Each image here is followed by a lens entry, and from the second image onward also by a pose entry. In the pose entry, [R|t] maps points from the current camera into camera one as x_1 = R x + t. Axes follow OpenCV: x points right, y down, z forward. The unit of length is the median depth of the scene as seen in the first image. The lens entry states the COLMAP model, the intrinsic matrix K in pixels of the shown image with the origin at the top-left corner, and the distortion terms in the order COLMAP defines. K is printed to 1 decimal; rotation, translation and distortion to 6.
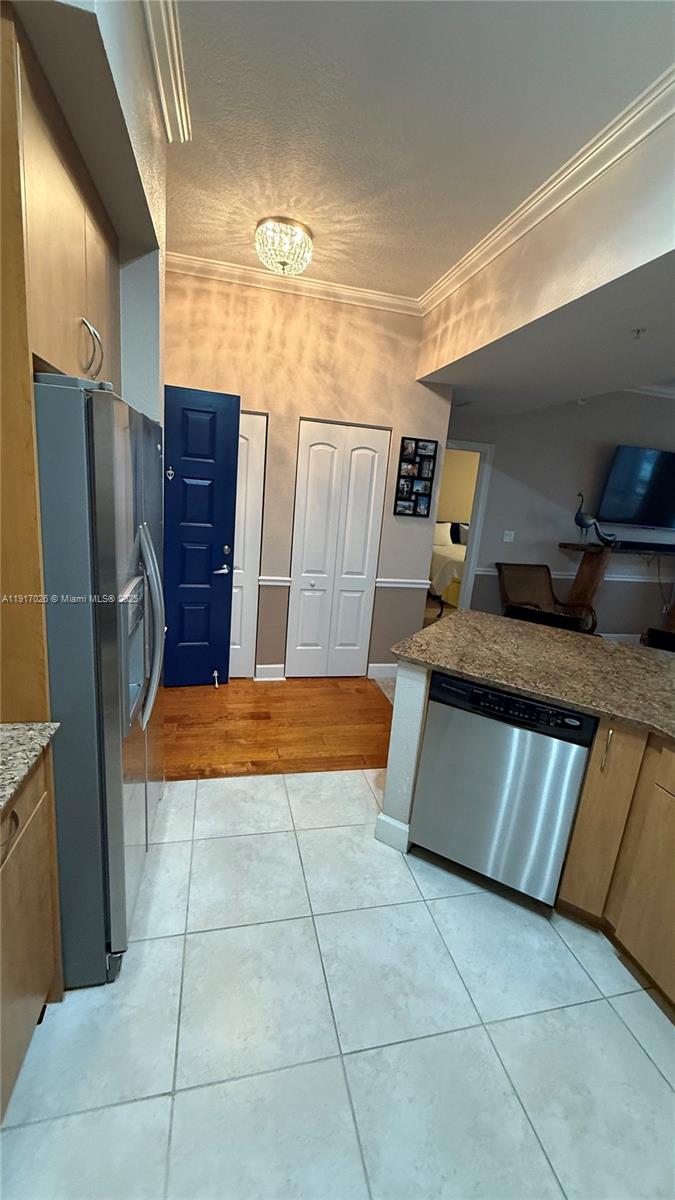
lens RADIAL K [[477.6, 0, 338.9], [0, 477.6, 595.9], [0, 0, 1]] dist [-0.001420, 0.000712]
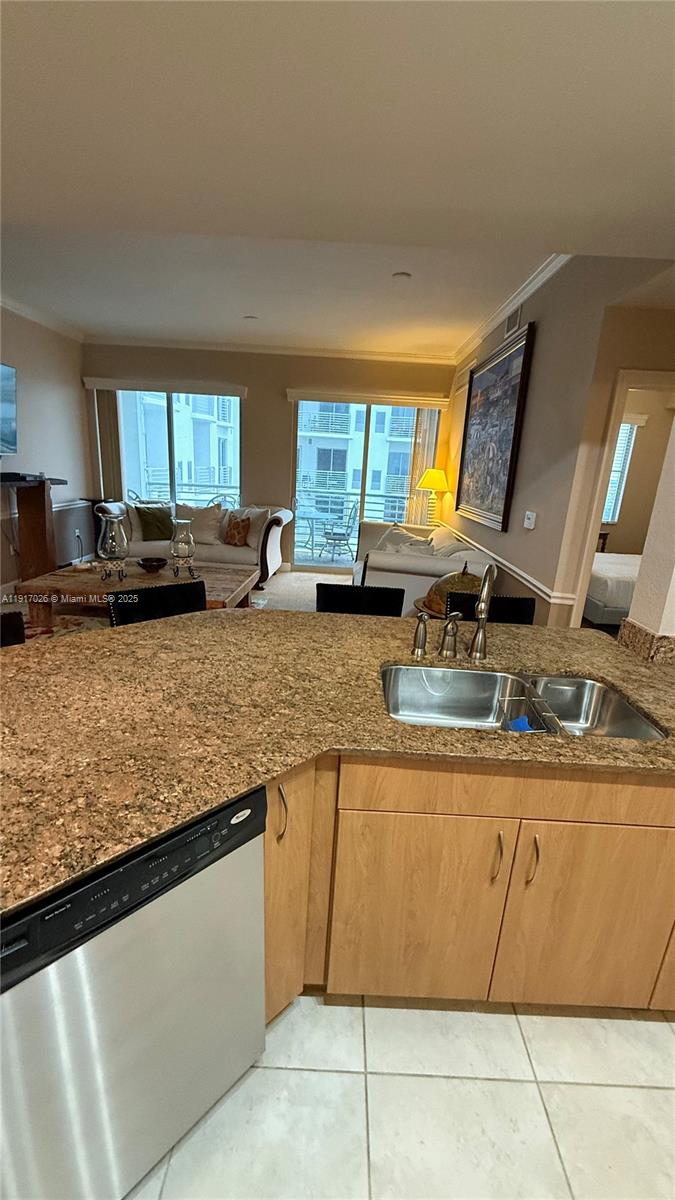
lens RADIAL K [[477.6, 0, 339.9], [0, 477.6, 595.1], [0, 0, 1]] dist [-0.001420, 0.000712]
pose [[0.247246, -0.327352, 0.911981, 0.054083], [0.178403, 0.940492, 0.289219, -0.091717], [-0.952387, 0.091192, 0.290934, 0.475908]]
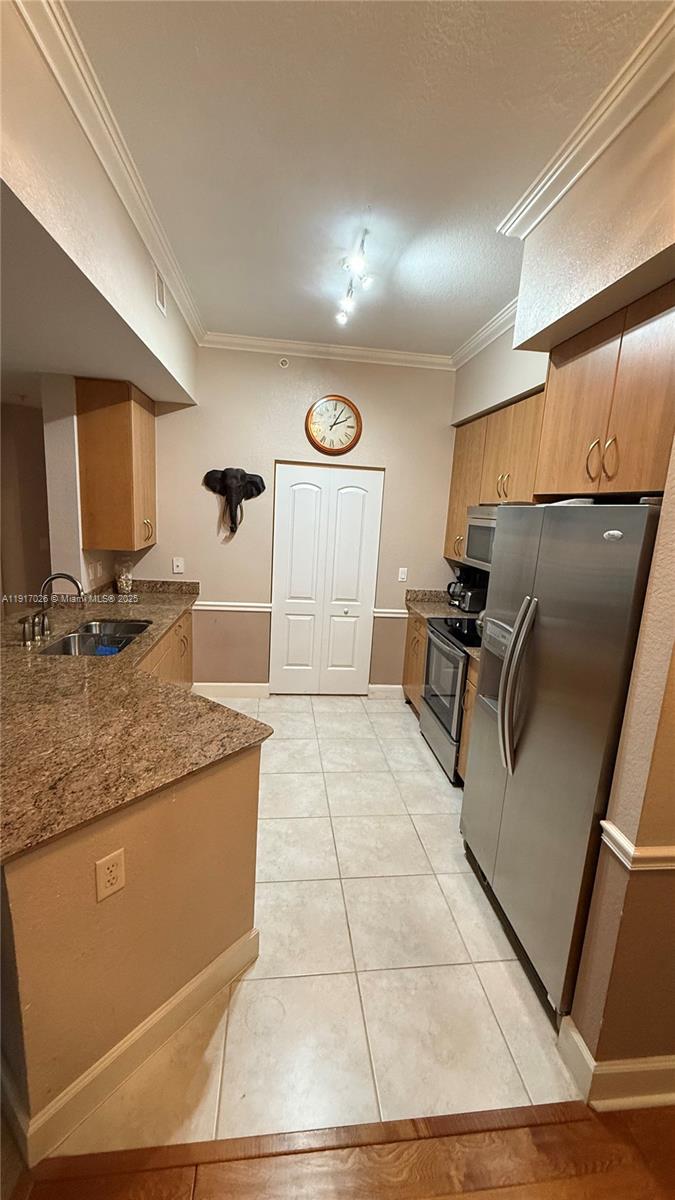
lens RADIAL K [[477.6, 0, 339.5], [0, 477.6, 595.1], [0, 0, 1]] dist [-0.001420, 0.000712]
pose [[-0.983619, -0.158727, 0.085432, -0.030271], [-0.111711, 0.908724, 0.402170, -0.361028], [-0.141470, 0.386038, -0.911571, 1.343414]]
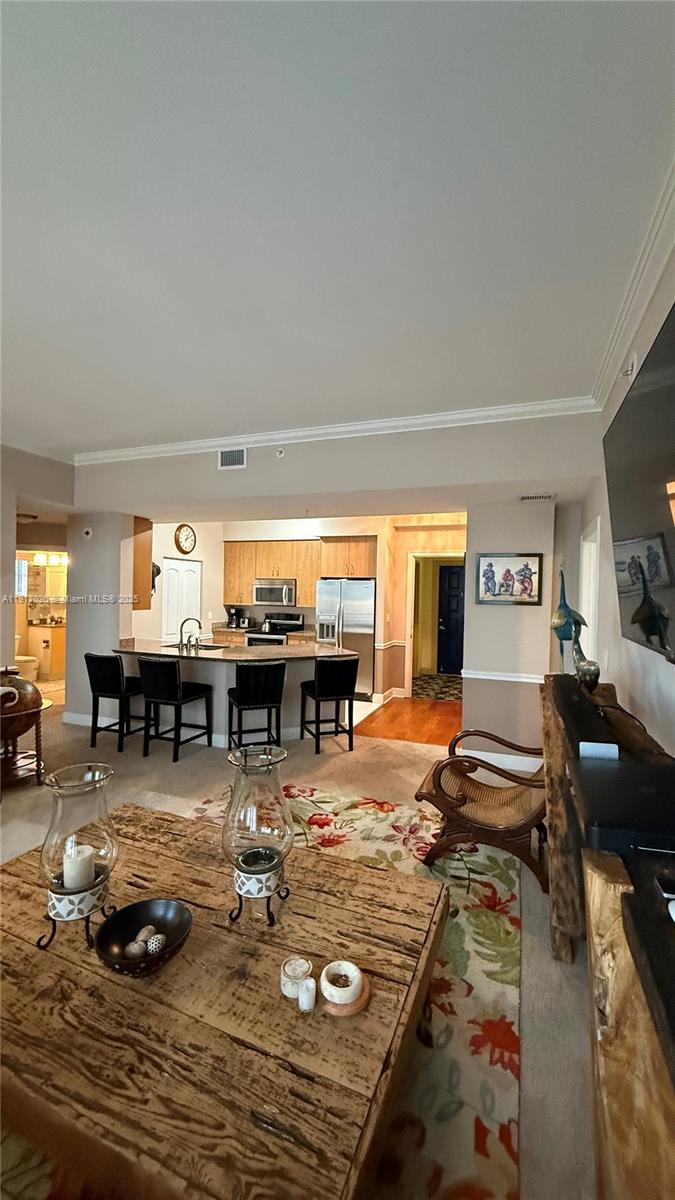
lens RADIAL K [[477.6, 0, 338.6], [0, 477.6, 596.5], [0, 0, 1]] dist [-0.001420, 0.000712]
pose [[-0.556719, -0.085475, -0.826291, 2.092929], [-0.248639, 0.966237, 0.067570, -0.326967], [0.792617, 0.243066, -0.559175, 2.197912]]
